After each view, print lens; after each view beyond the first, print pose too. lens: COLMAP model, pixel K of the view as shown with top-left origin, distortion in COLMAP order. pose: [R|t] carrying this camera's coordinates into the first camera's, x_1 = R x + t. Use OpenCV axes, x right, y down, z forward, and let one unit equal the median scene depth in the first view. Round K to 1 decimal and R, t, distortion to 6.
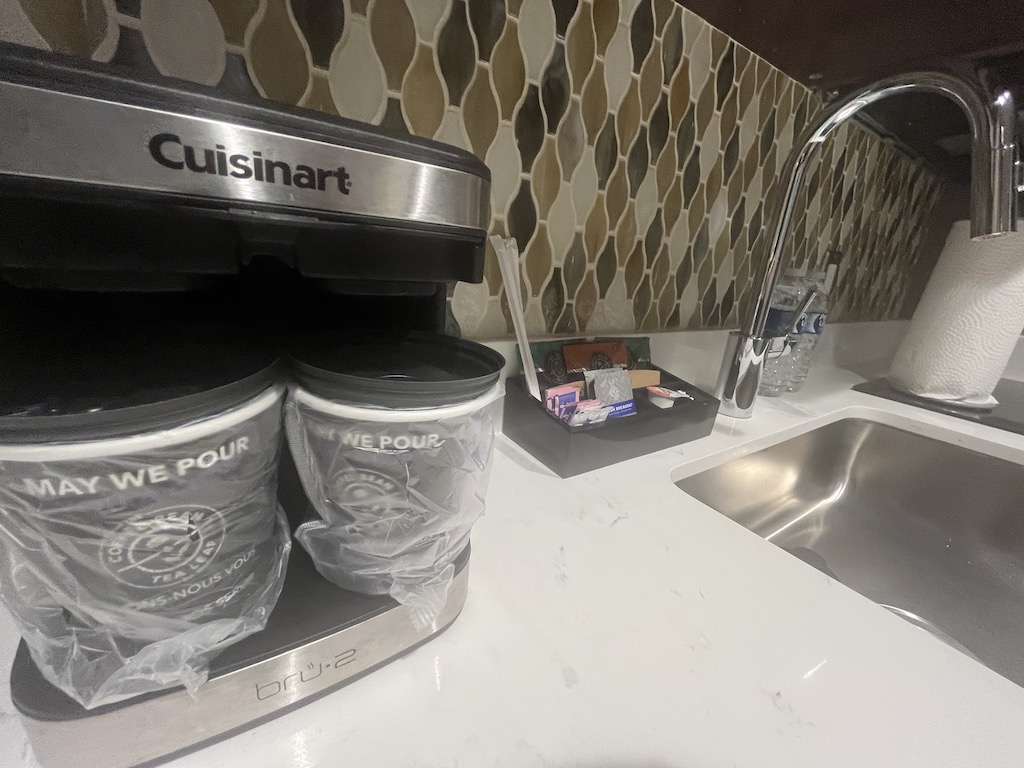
lens RADIAL K [[420.2, 0, 512.6], [0, 420.2, 385.2], [0, 0, 1]] dist [-0.003318, -0.000264]
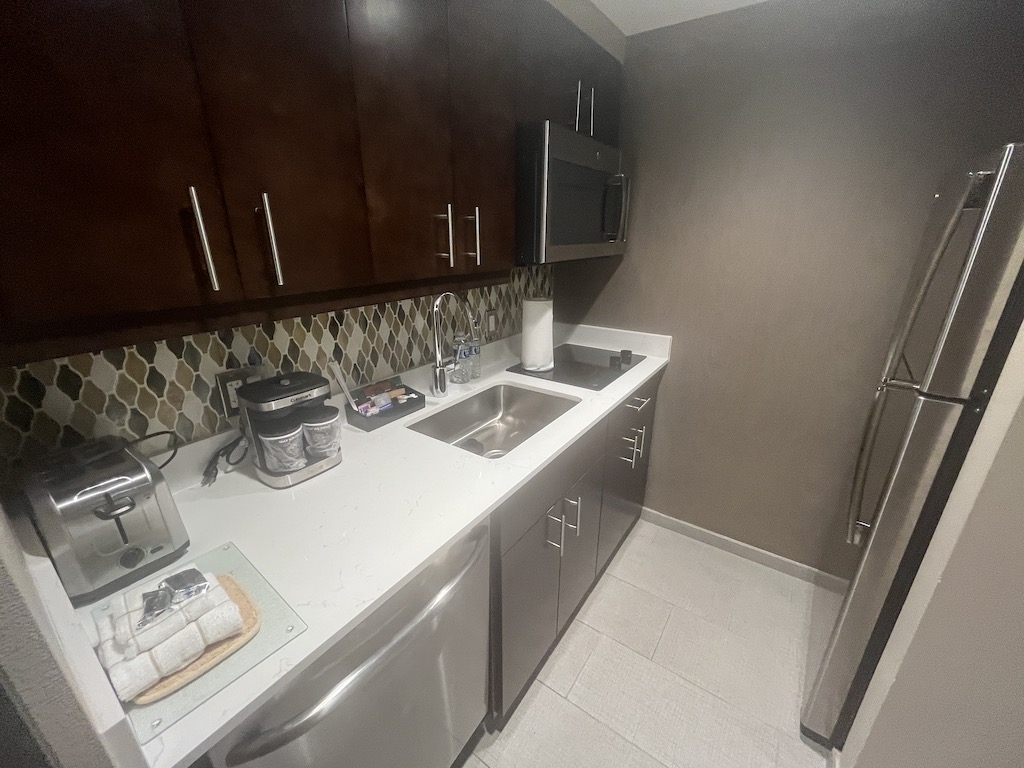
lens RADIAL K [[420.2, 0, 511.7], [0, 420.2, 383.7], [0, 0, 1]] dist [-0.003318, -0.000264]
pose [[0.929520, -0.208298, 0.304310, 0.211744], [0.193900, 0.977983, 0.077152, -0.165869], [-0.313681, -0.012708, 0.949443, -2.167282]]
